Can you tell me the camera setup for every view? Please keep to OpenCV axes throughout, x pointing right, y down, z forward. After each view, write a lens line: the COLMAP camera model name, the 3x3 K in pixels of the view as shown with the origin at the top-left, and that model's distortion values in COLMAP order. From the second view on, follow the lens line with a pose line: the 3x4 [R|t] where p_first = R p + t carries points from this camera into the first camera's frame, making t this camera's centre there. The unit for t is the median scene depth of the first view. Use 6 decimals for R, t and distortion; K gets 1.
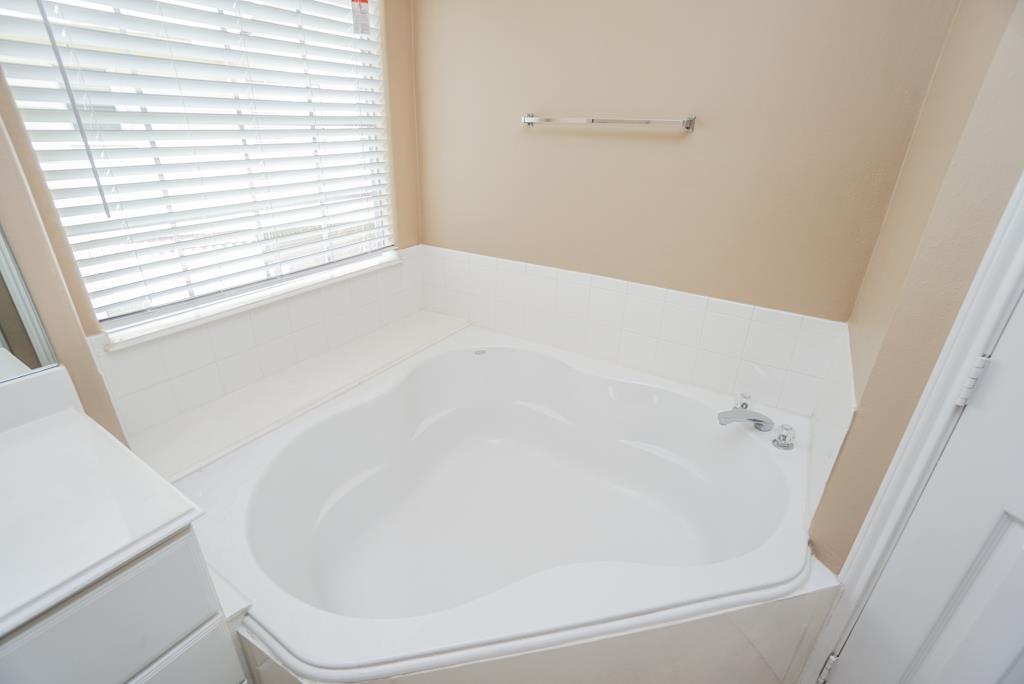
lens RADIAL K [[469.6, 0, 513.9], [0, 469.6, 323.5], [0, 0, 1]] dist [-0.000105, -0.000059]
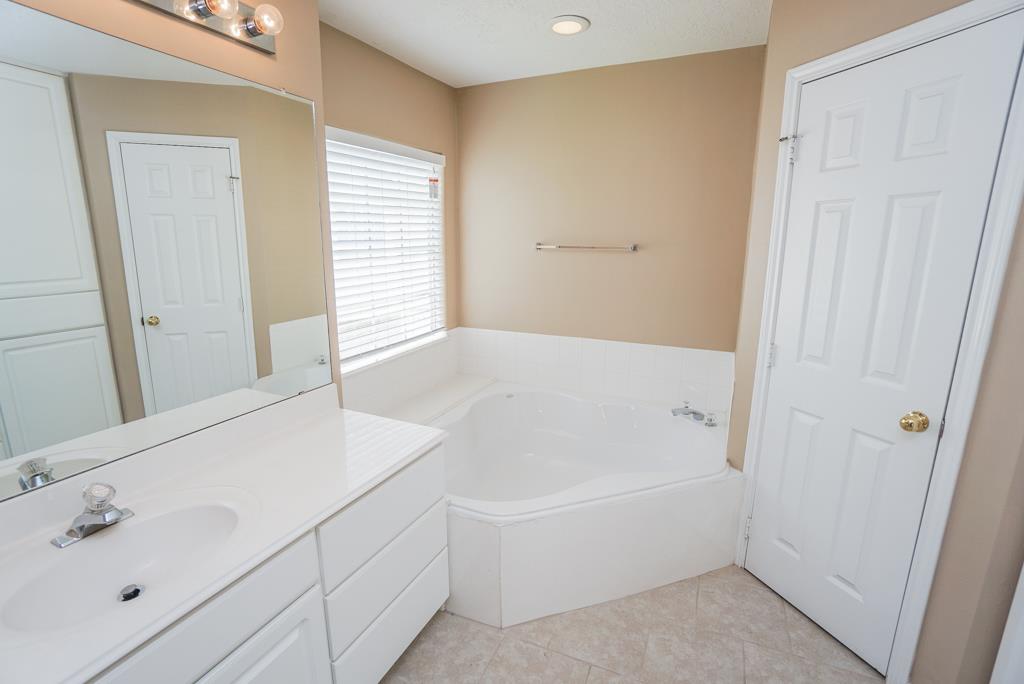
lens RADIAL K [[470.7, 0, 512.3], [0, 470.7, 353.6], [0, 0, 1]] dist [-0.023295, 0.000626]
pose [[0.991701, -0.062332, 0.112448, -0.246982], [0.079880, 0.984041, -0.159002, 0.184515], [-0.100742, 0.166664, 0.980854, -0.501412]]
